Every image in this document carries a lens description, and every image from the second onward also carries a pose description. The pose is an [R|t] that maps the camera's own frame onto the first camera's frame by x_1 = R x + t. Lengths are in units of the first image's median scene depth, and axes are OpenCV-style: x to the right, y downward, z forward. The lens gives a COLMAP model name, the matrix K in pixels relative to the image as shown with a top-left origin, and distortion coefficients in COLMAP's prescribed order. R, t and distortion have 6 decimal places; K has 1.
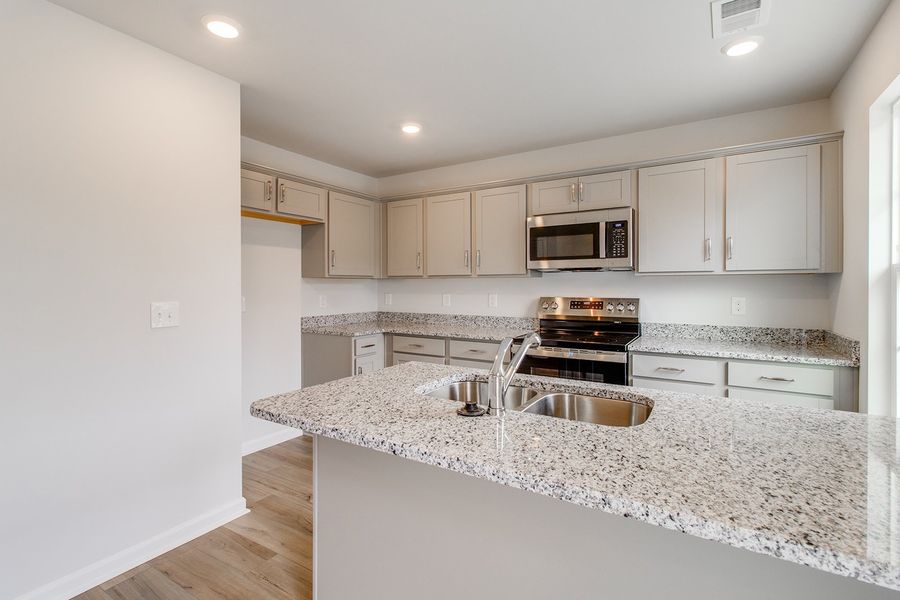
lens RADIAL K [[414.3, 0, 450.2], [0, 414.3, 292.0], [0, 0, 1]] dist [0.002987, -0.000391]
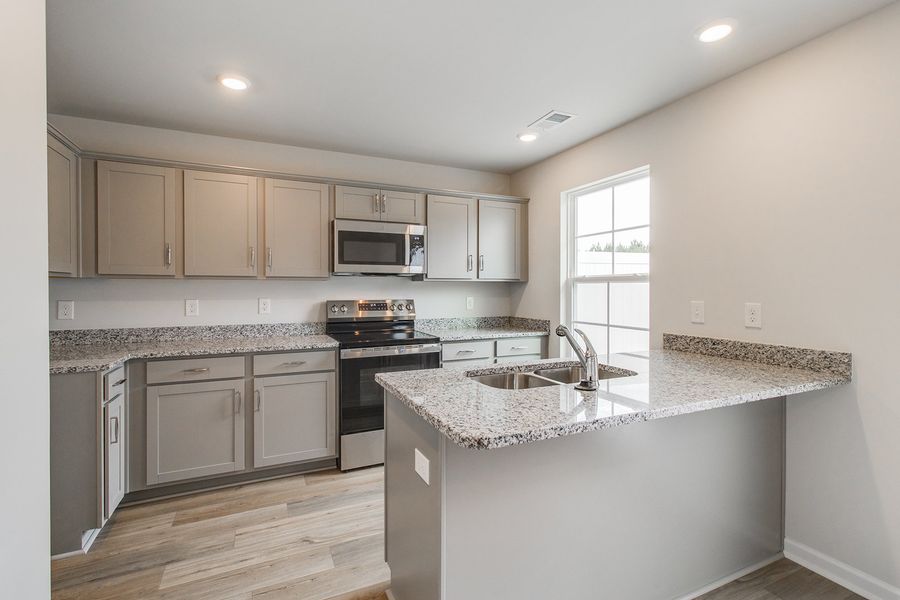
lens RADIAL K [[414.3, 0, 428.0], [0, 414.3, 296.8], [0, 0, 1]] dist [0.002987, -0.000391]
pose [[0.571660, -0.014286, 0.820366, -0.501720], [0.011906, 0.999888, 0.009116, -0.003191], [-0.820404, 0.004556, 0.571766, 0.261897]]
